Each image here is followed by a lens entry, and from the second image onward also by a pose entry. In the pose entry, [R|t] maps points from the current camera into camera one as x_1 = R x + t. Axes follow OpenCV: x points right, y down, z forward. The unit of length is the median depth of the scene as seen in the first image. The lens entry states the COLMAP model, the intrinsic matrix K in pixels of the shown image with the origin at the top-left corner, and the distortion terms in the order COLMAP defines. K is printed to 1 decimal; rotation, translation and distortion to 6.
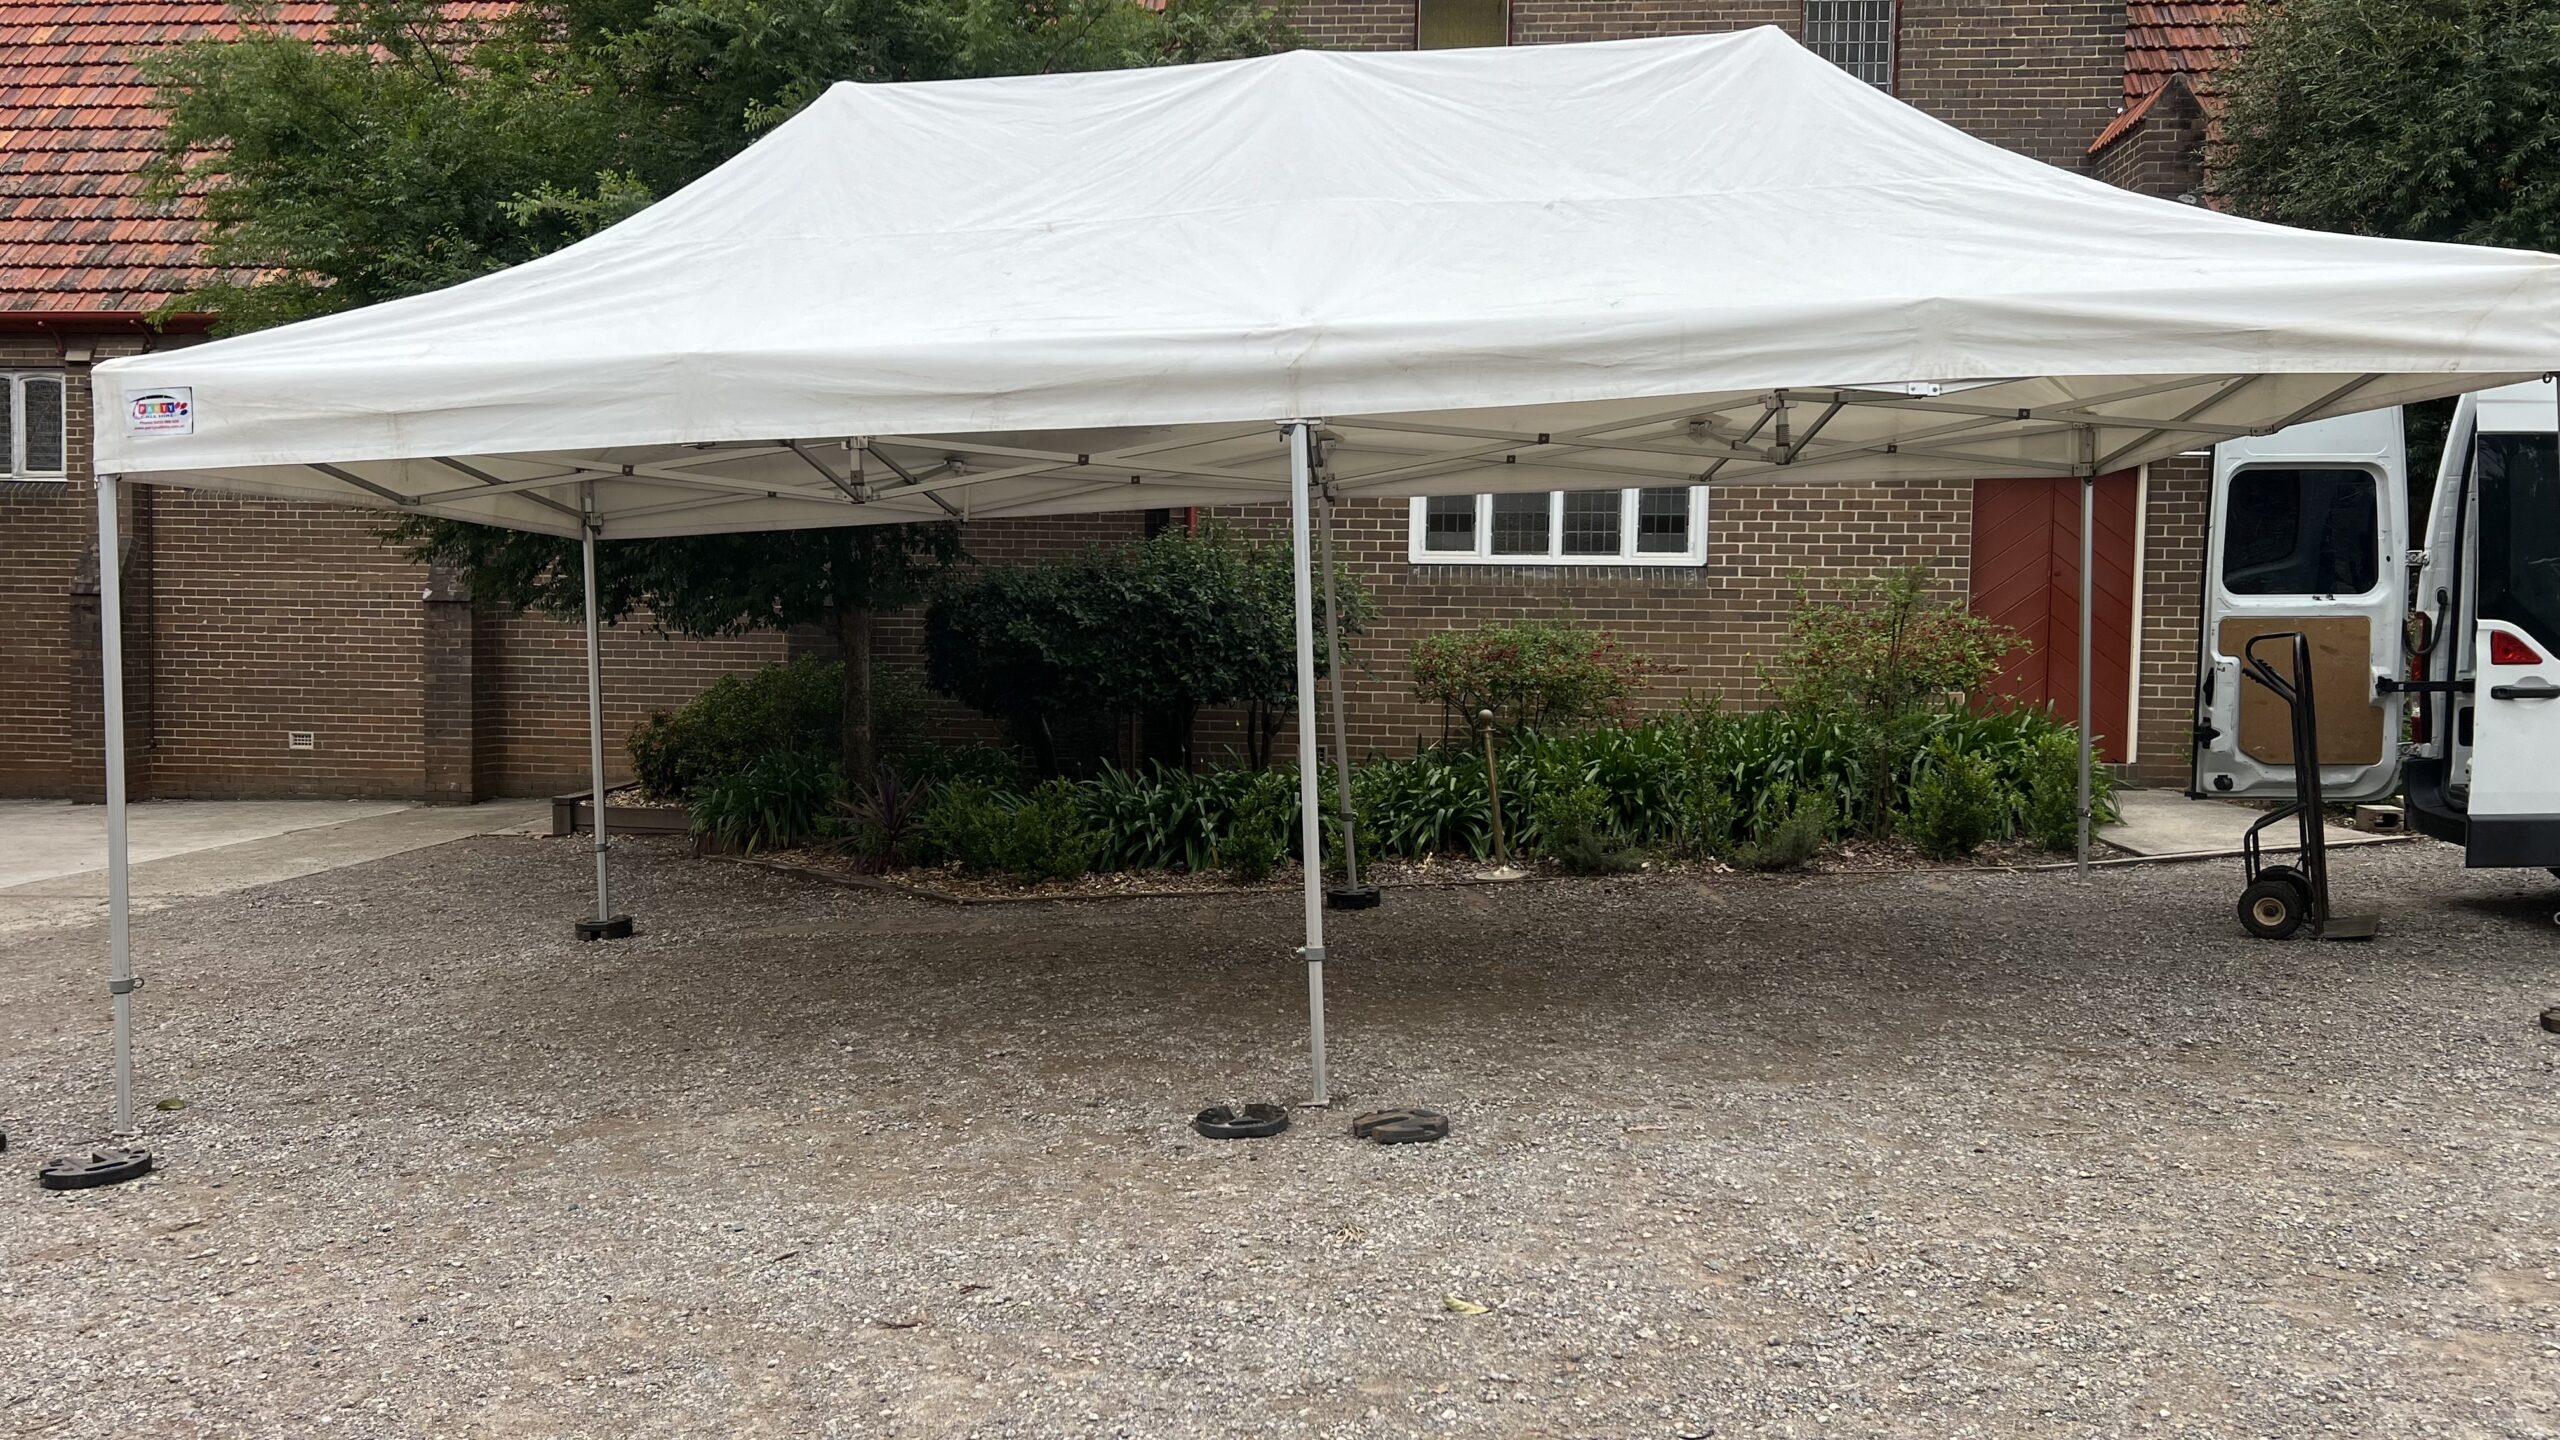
lens RADIAL K [[1987.2, 0, 1278.0], [0, 1987.2, 729.9], [0, 0, 1]] dist [0.083126, -0.127554]
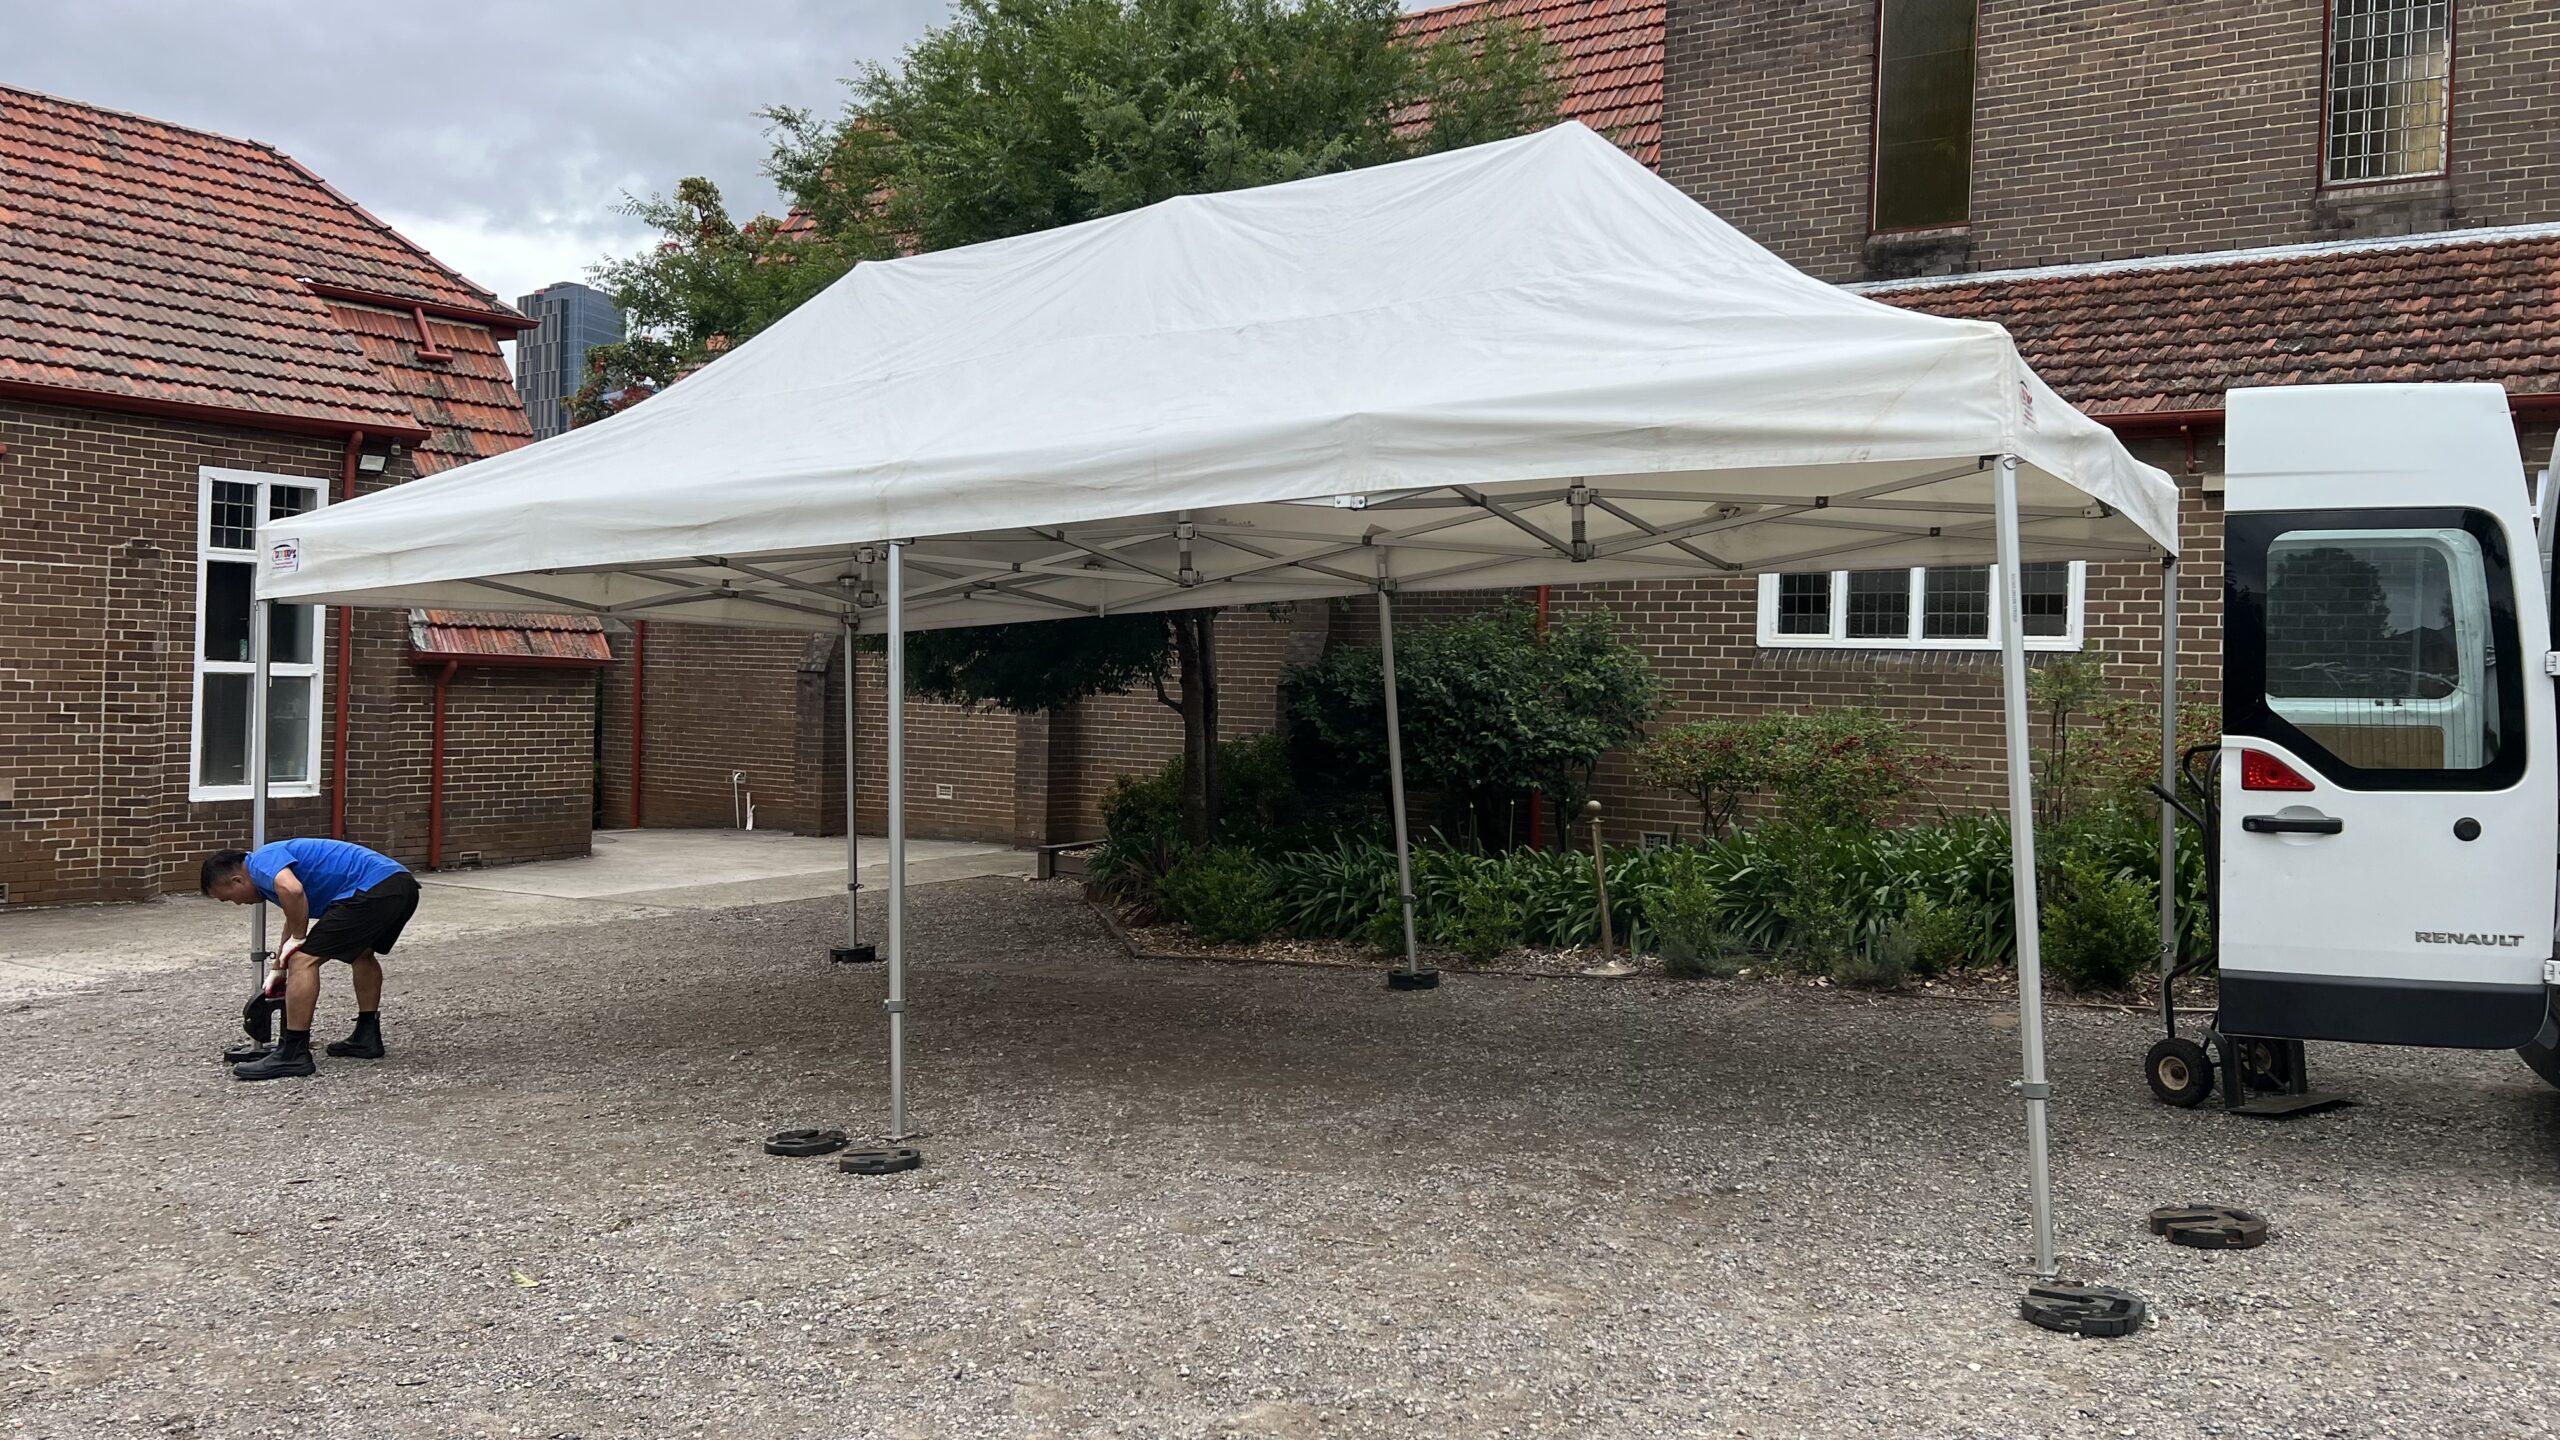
lens RADIAL K [[2010.9, 0, 1280.0], [0, 2010.9, 720.0], [0, 0, 1]] dist [0.041217, -0.035110]
pose [[0.873978, 0.018415, -0.485616, 0.479640], [-0.037501, 0.998858, -0.029615, -0.015667], [0.484516, 0.044094, 0.873670, 0.054565]]
